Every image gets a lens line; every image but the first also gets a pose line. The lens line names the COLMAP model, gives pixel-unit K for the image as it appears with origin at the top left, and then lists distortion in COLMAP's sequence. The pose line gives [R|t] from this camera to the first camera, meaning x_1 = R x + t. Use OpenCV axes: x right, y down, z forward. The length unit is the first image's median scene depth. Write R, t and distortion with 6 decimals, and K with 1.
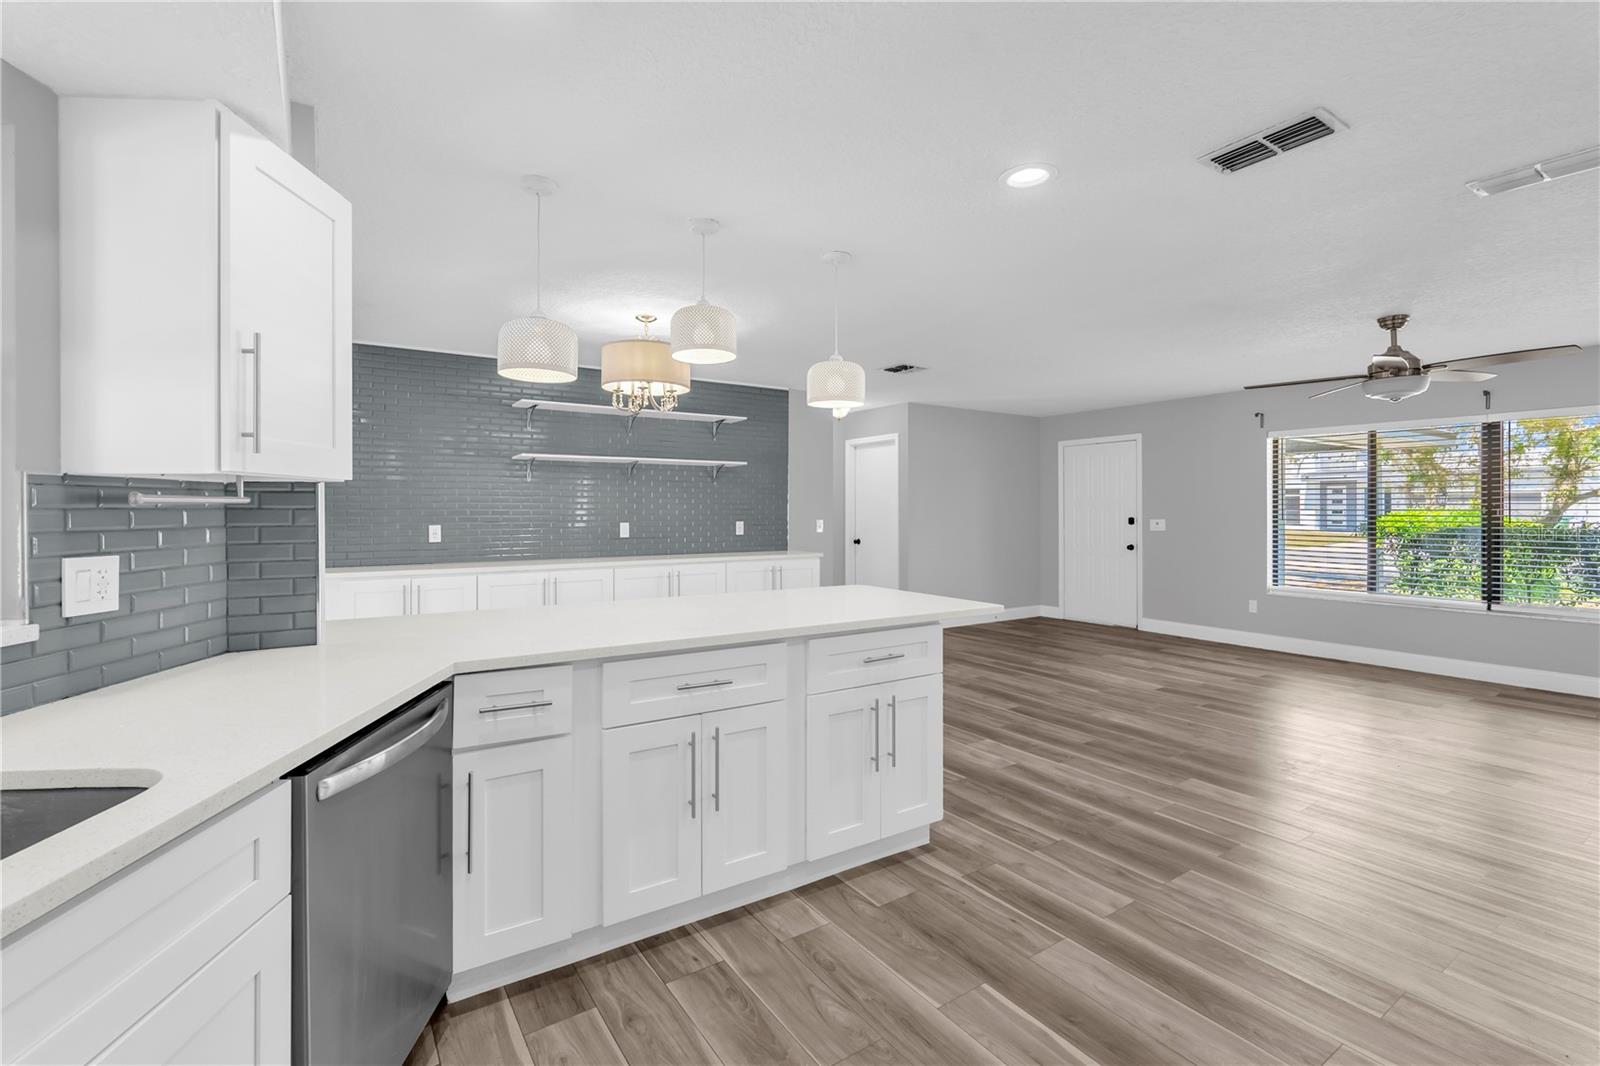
lens RADIAL K [[712.7, 0, 803.3], [0, 712.7, 511.6], [0, 0, 1]] dist [-0.002588, 0.000114]
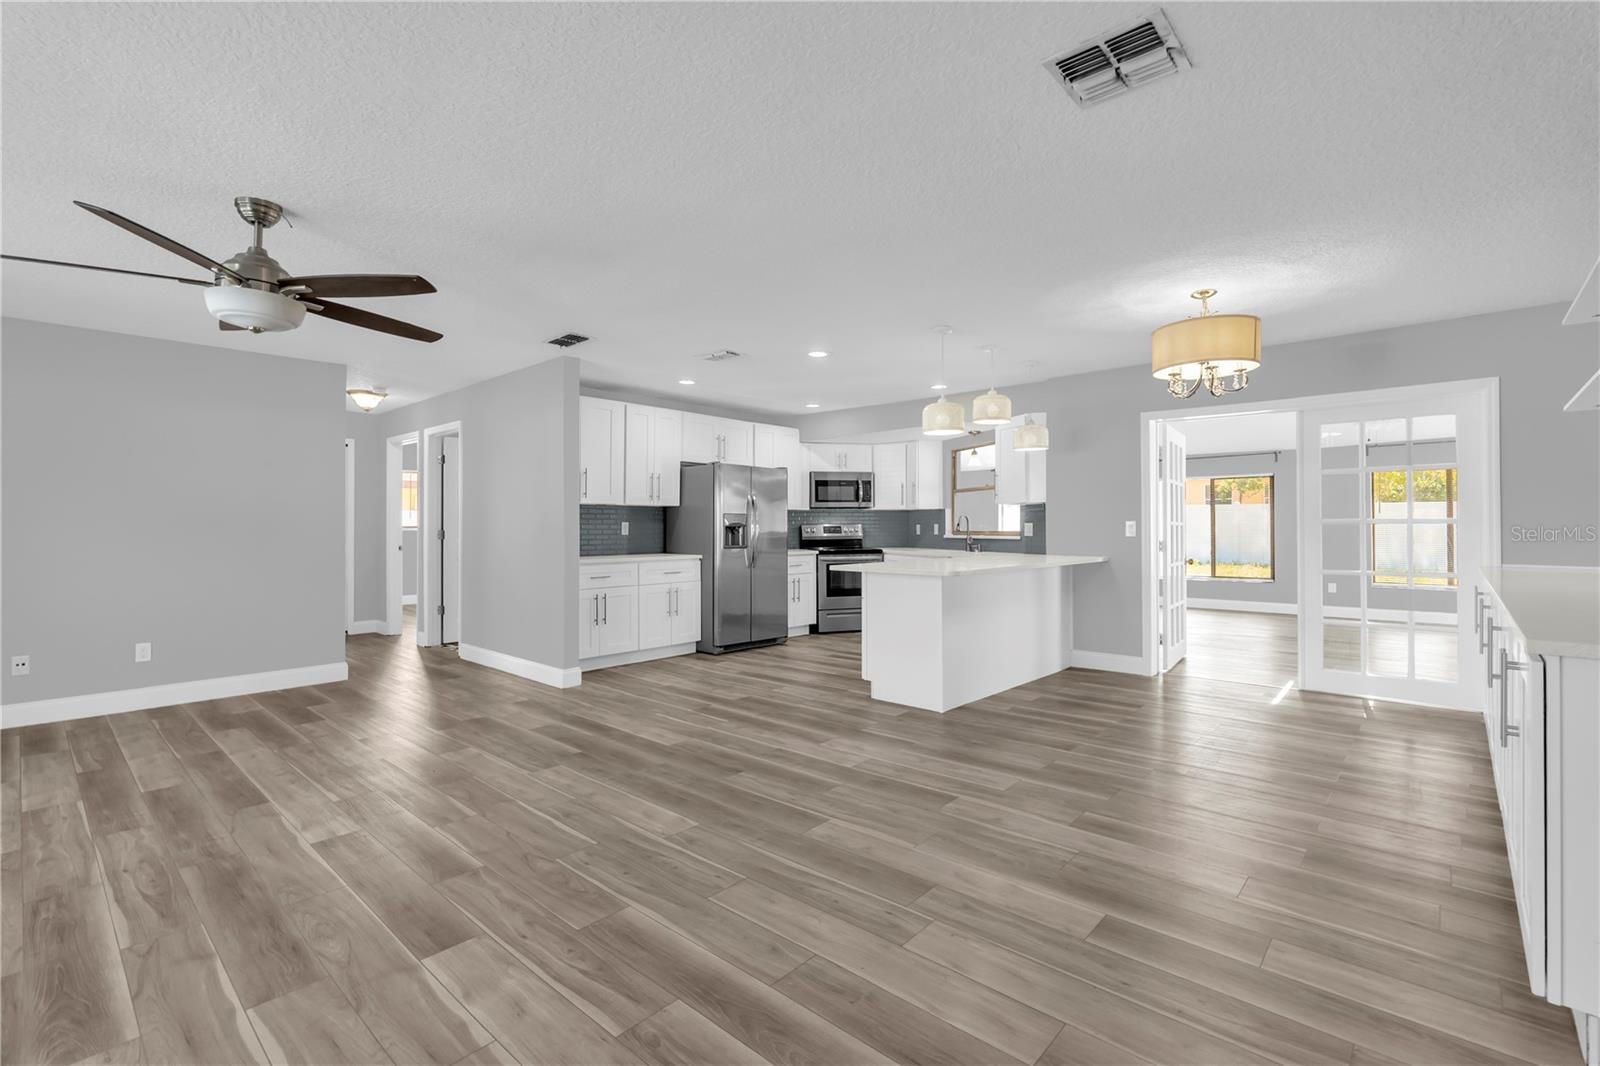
lens RADIAL K [[712.7, 0, 800.8], [0, 712.7, 525.5], [0, 0, 1]] dist [-0.002588, 0.000114]
pose [[-0.971695, 0.003328, -0.236214, 0.591955], [0.003255, 0.999994, 0.000698, 0.029249], [0.236215, -0.000090, -0.971701, 2.080277]]
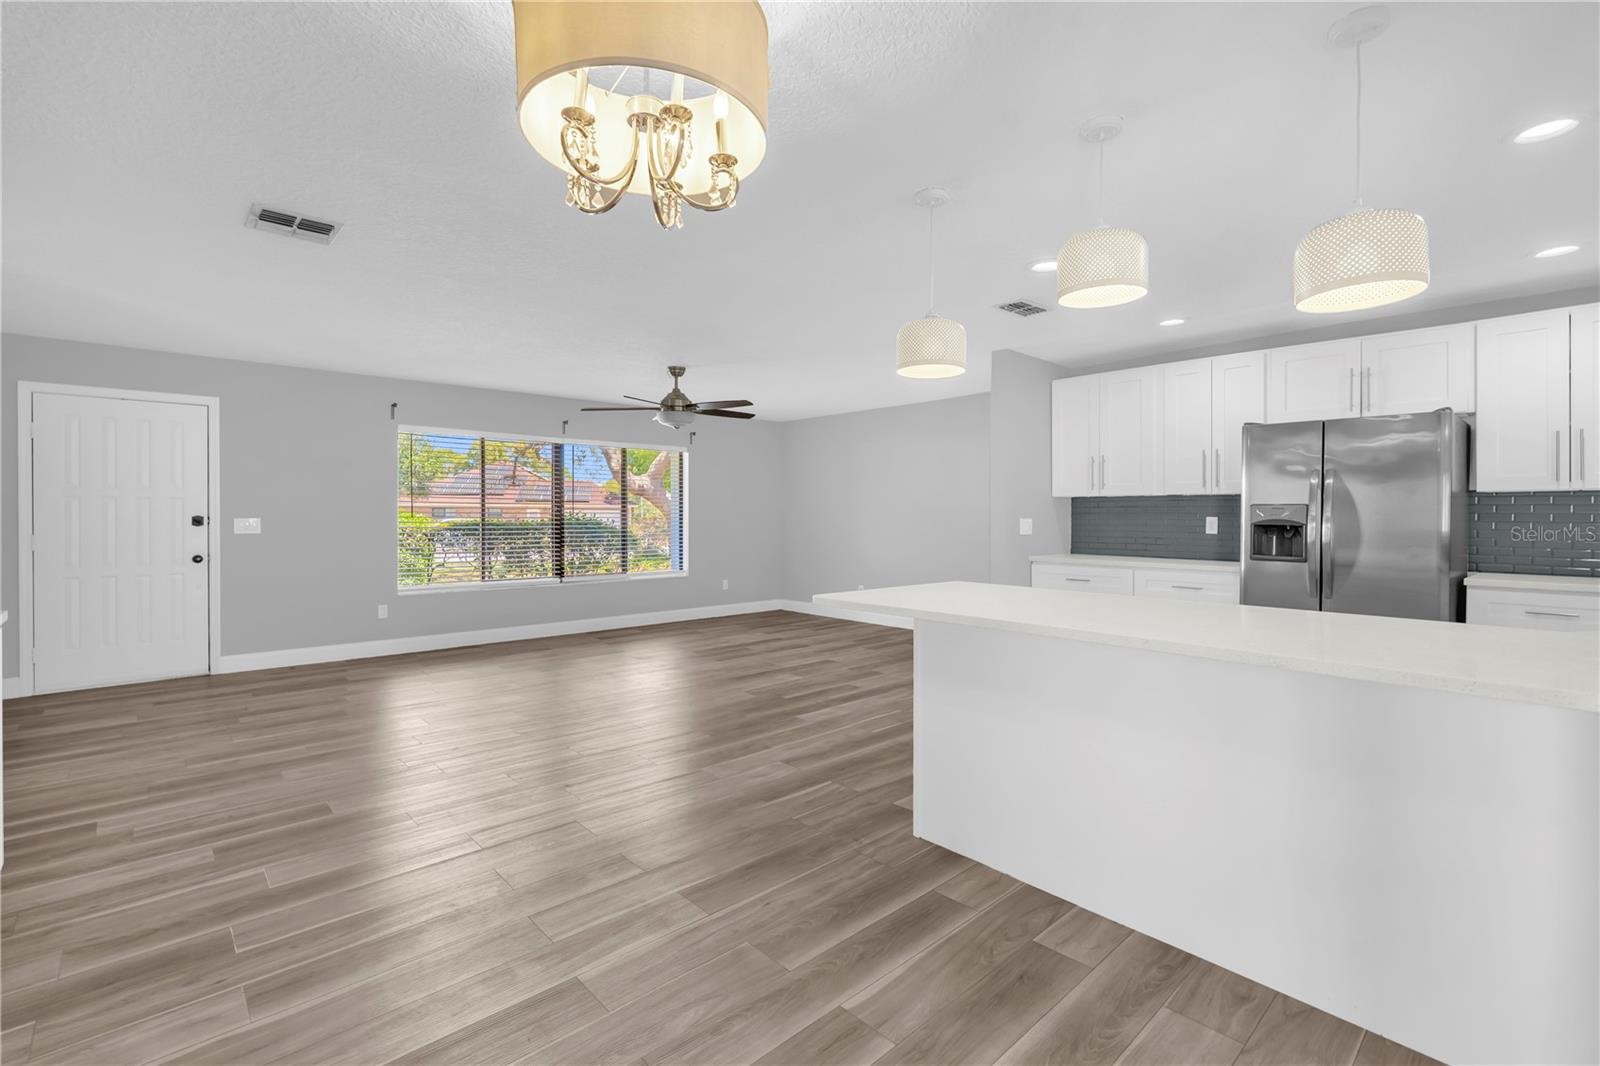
lens RADIAL K [[712.7, 0, 802.2], [0, 712.7, 509.5], [0, 0, 1]] dist [-0.002588, 0.000114]
pose [[-0.151611, 0.008452, 0.988404, -0.690555], [0.000446, 0.999964, -0.008482, 0.017695], [-0.988440, -0.000845, -0.151610, 1.149878]]
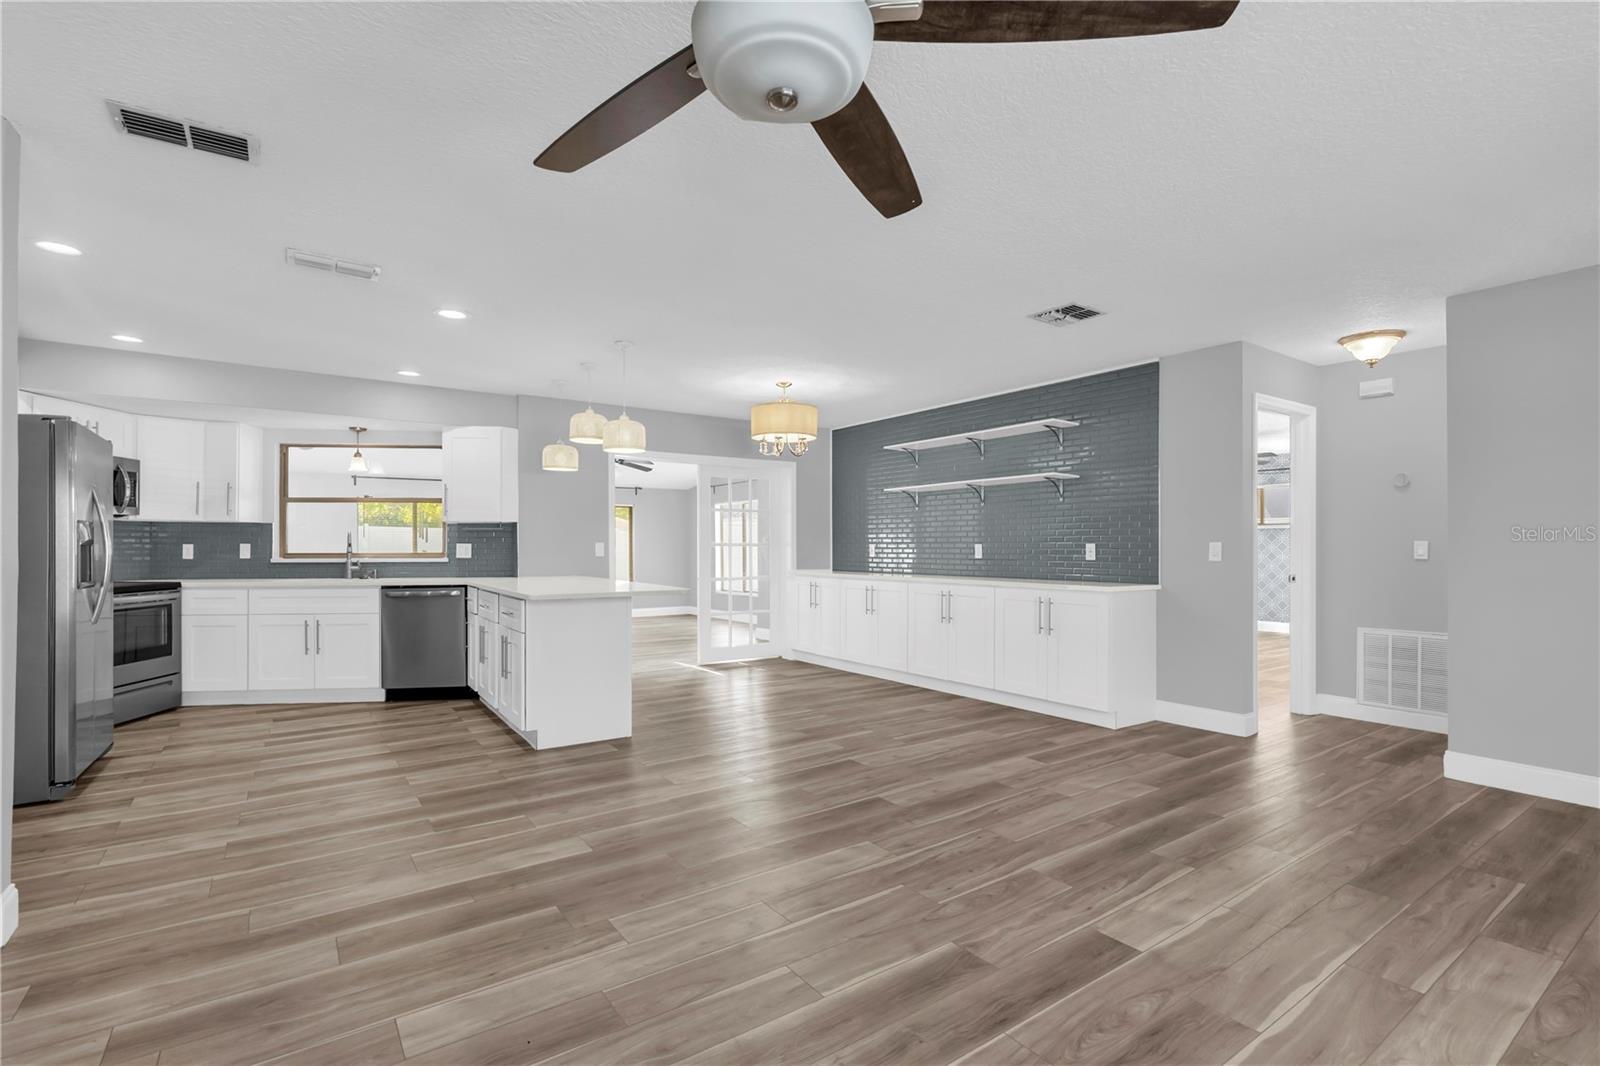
lens RADIAL K [[742.8, 0, 805.7], [0, 742.8, 548.2], [0, 0, 1]] dist [-0.004131, -0.000184]
pose [[0.021894, 0.001063, -0.999760, 1.347647], [-0.002347, 0.999997, 0.001012, 0.033674], [0.999758, 0.002325, 0.021896, 1.189461]]
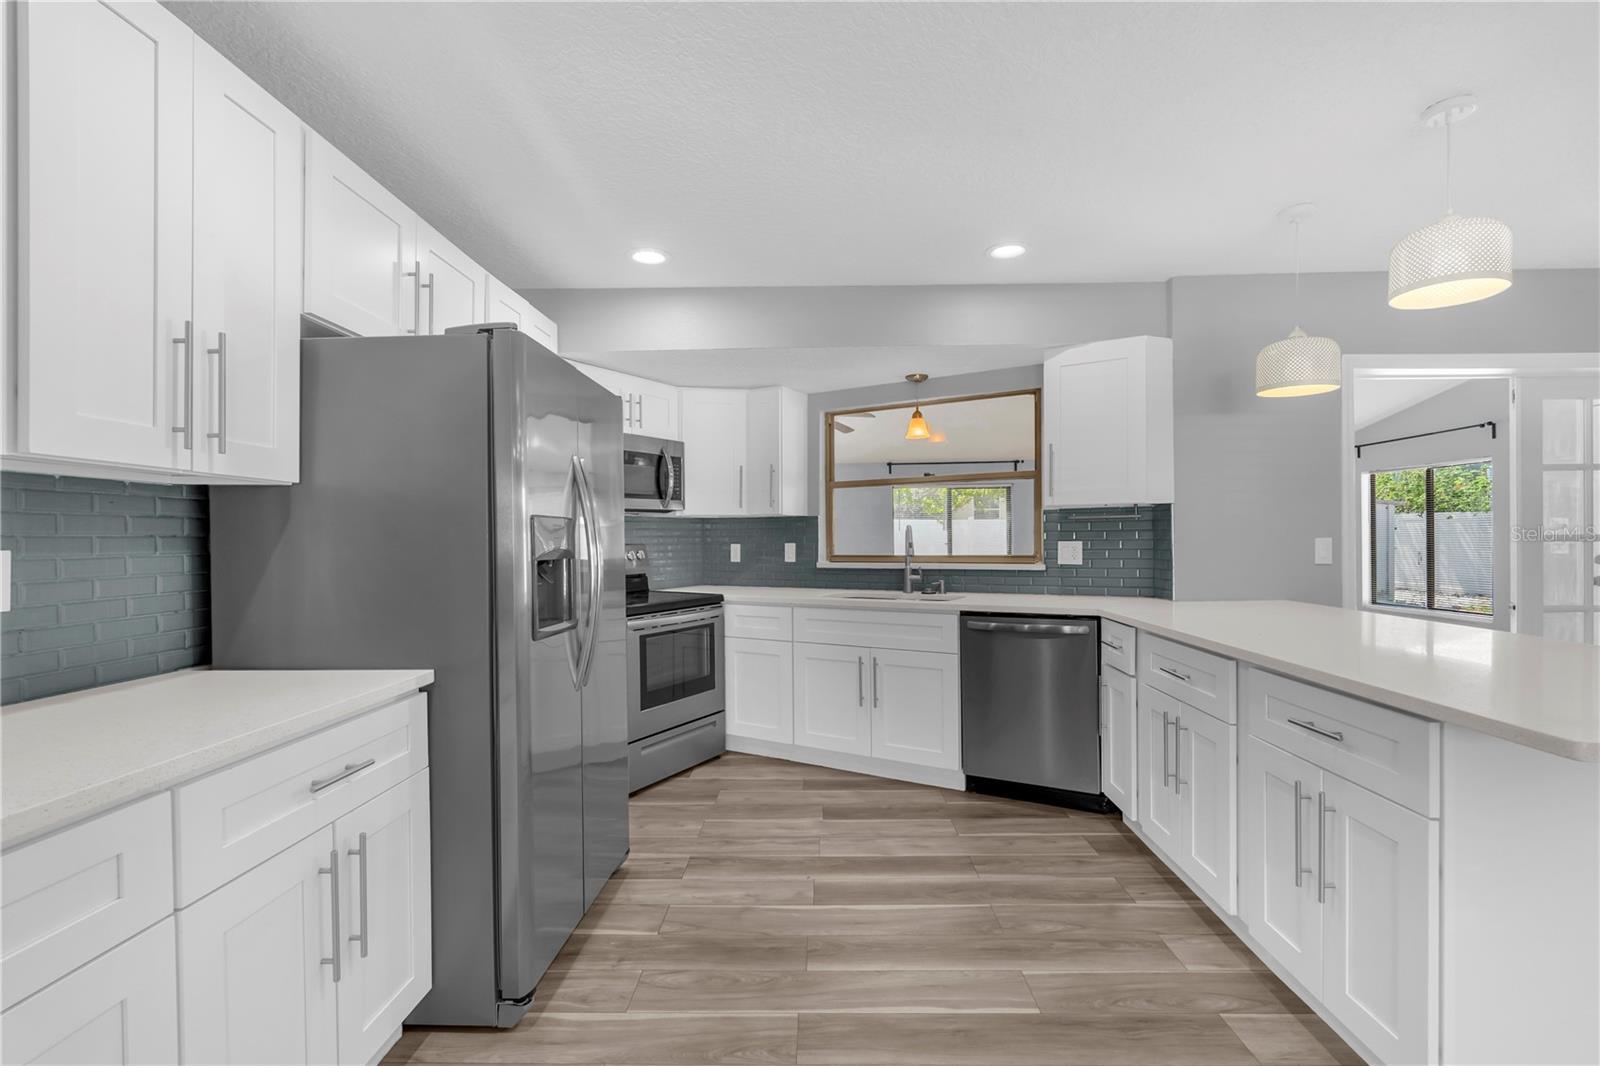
lens RADIAL K [[712.7, 0, 806.3], [0, 712.7, 544.7], [0, 0, 1]] dist [-0.002588, 0.000114]
pose [[-0.576986, 0.014884, -0.816618, 0.656722], [0.008850, 0.999889, 0.011971, 0.015734], [0.816706, -0.000320, -0.577054, 0.709354]]
